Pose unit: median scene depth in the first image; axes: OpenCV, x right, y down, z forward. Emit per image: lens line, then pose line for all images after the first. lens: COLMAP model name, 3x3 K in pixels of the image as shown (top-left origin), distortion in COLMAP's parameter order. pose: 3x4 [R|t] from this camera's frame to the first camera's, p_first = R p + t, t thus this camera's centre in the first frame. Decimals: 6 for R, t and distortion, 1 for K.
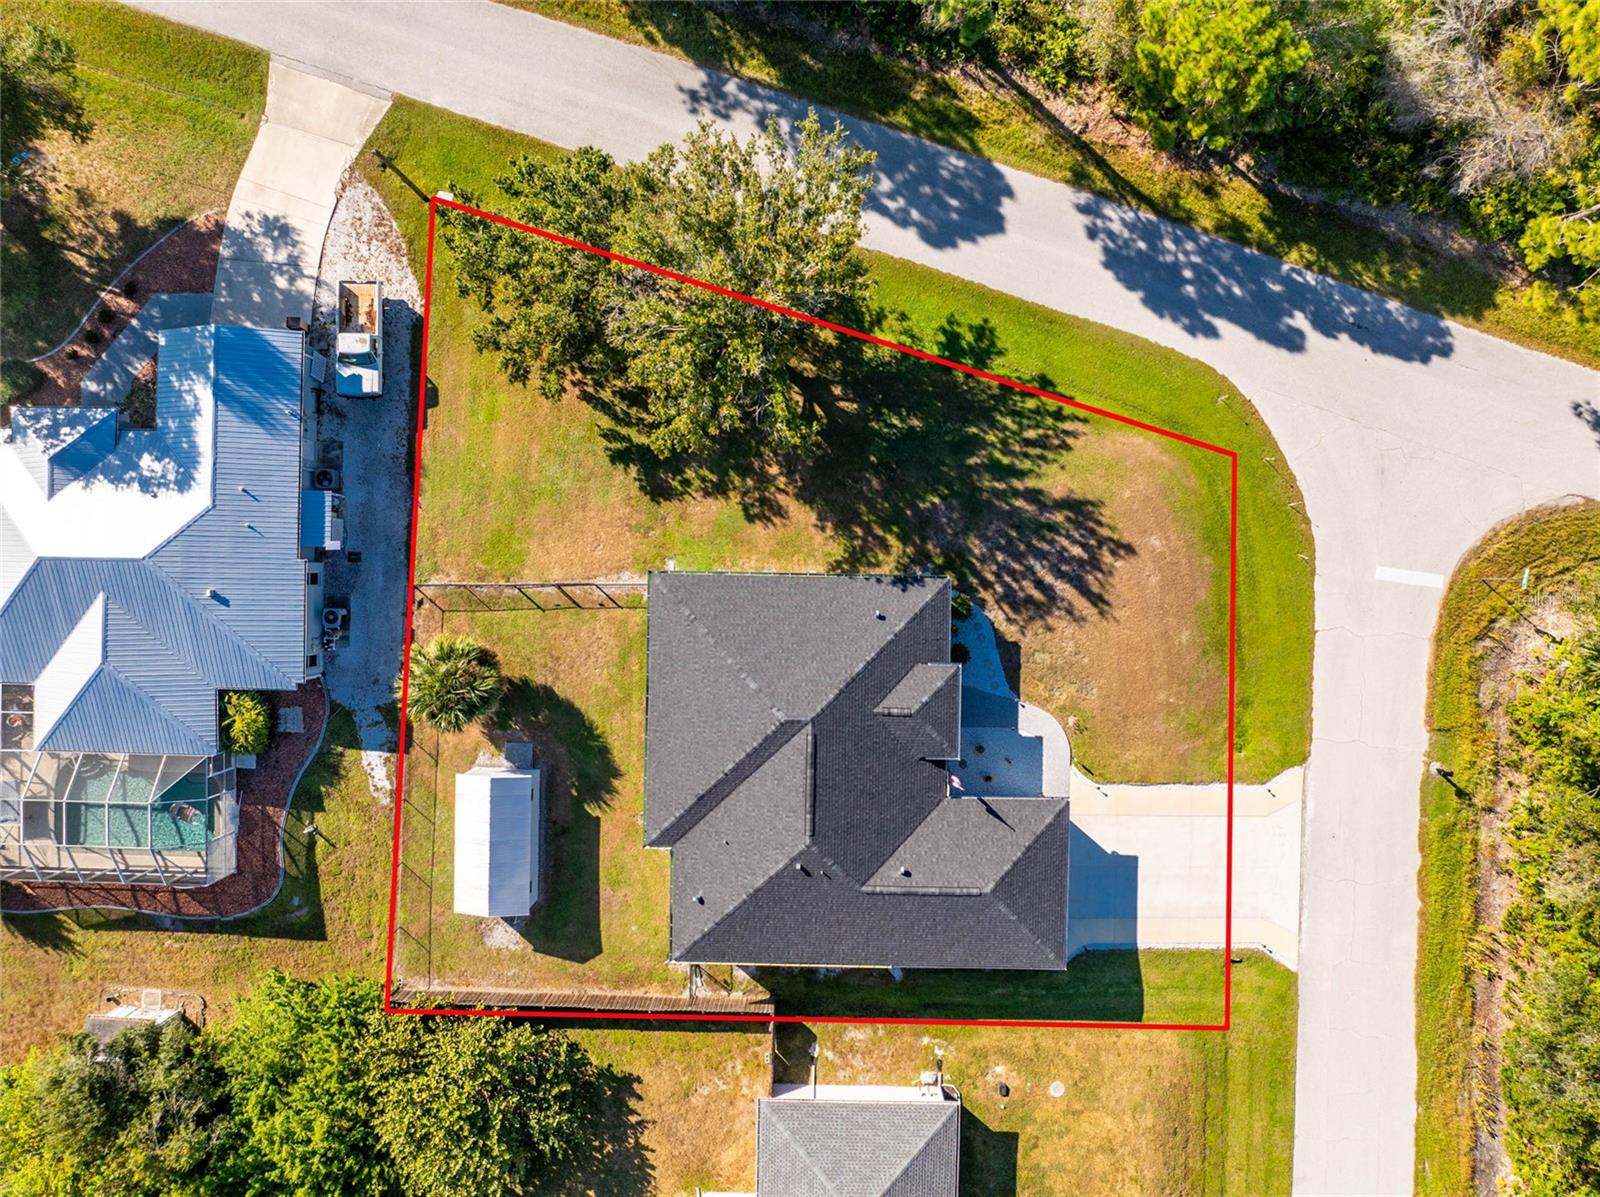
lens RADIAL K [[1159.8, 0, 799.2], [0, 1159.8, 567.3], [0, 0, 1]] dist [-0.030359, -0.002667]
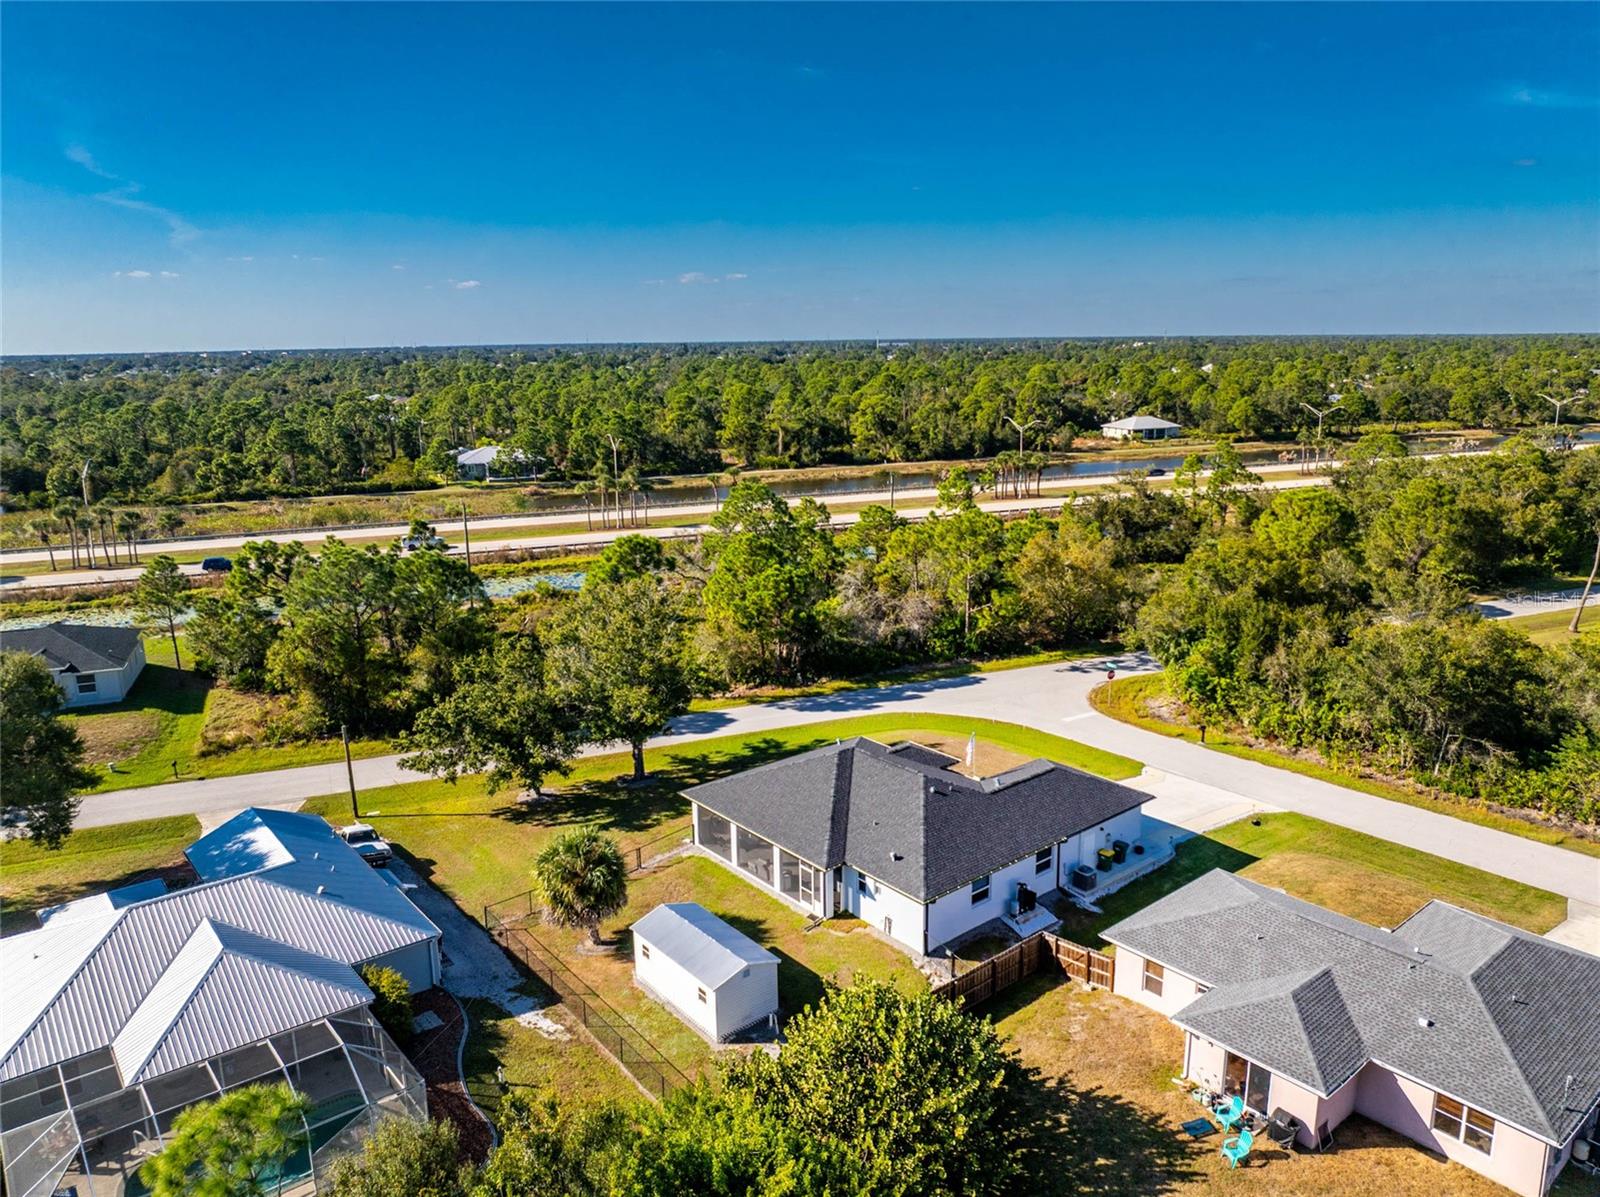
lens RADIAL K [[1119.3, 0, 794.5], [0, 1119.3, 600.2], [0, 0, 1]] dist [-0.028561, -0.004258]
pose [[0.763343, -0.152181, 0.627813, -0.695762], [0.645826, 0.157597, -0.747042, 0.872362], [0.014744, 0.975707, 0.218583, 0.510046]]
